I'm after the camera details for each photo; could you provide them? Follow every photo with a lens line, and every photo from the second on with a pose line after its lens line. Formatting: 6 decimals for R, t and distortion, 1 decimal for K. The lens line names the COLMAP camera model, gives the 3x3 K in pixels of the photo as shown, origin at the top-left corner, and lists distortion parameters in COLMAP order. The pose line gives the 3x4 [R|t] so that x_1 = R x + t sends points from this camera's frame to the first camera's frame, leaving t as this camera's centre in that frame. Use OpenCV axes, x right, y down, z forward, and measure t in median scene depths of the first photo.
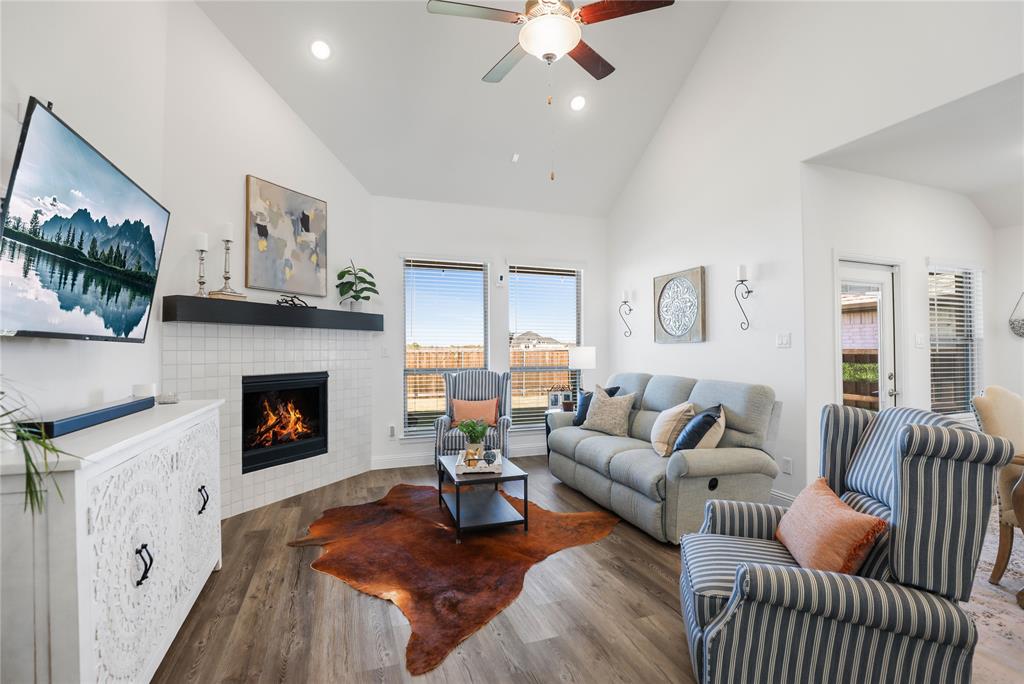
lens RADIAL K [[478.9, 0, 512.0], [0, 478.9, 342.0], [0, 0, 1]] dist [-0.024257, 0.000404]
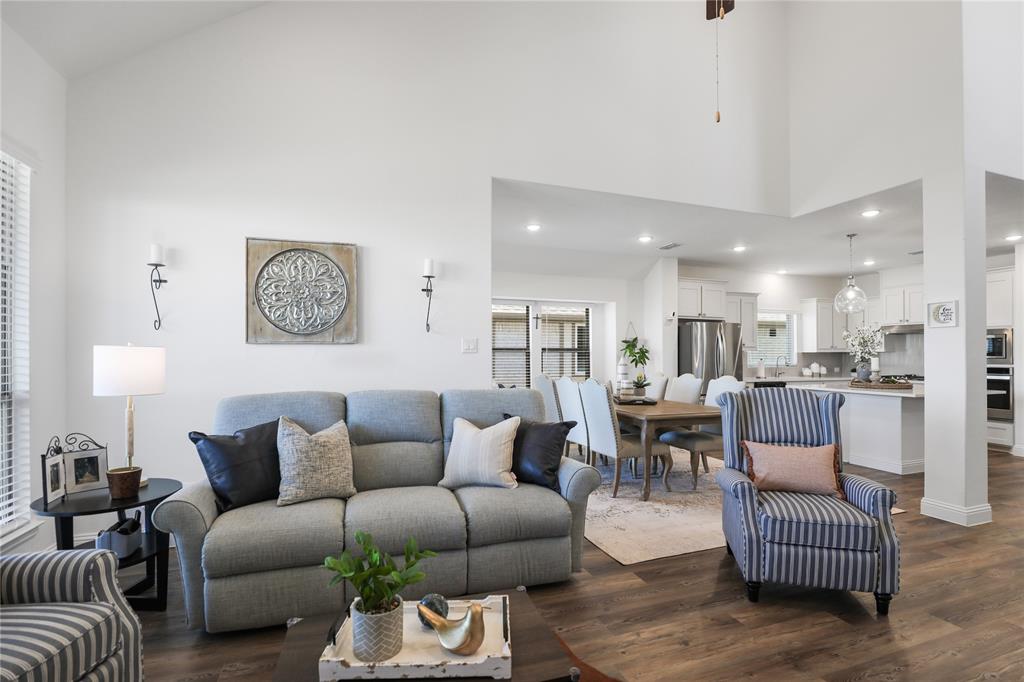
lens RADIAL K [[486.2, 0, 513.4], [0, 486.2, 358.5], [0, 0, 1]] dist [-0.017507, 0.000150]
pose [[-0.002008, 0.000551, 0.999998, -0.358638], [-0.009312, 0.999956, -0.000570, 0.018870], [-0.999955, -0.009313, -0.002003, 0.725090]]
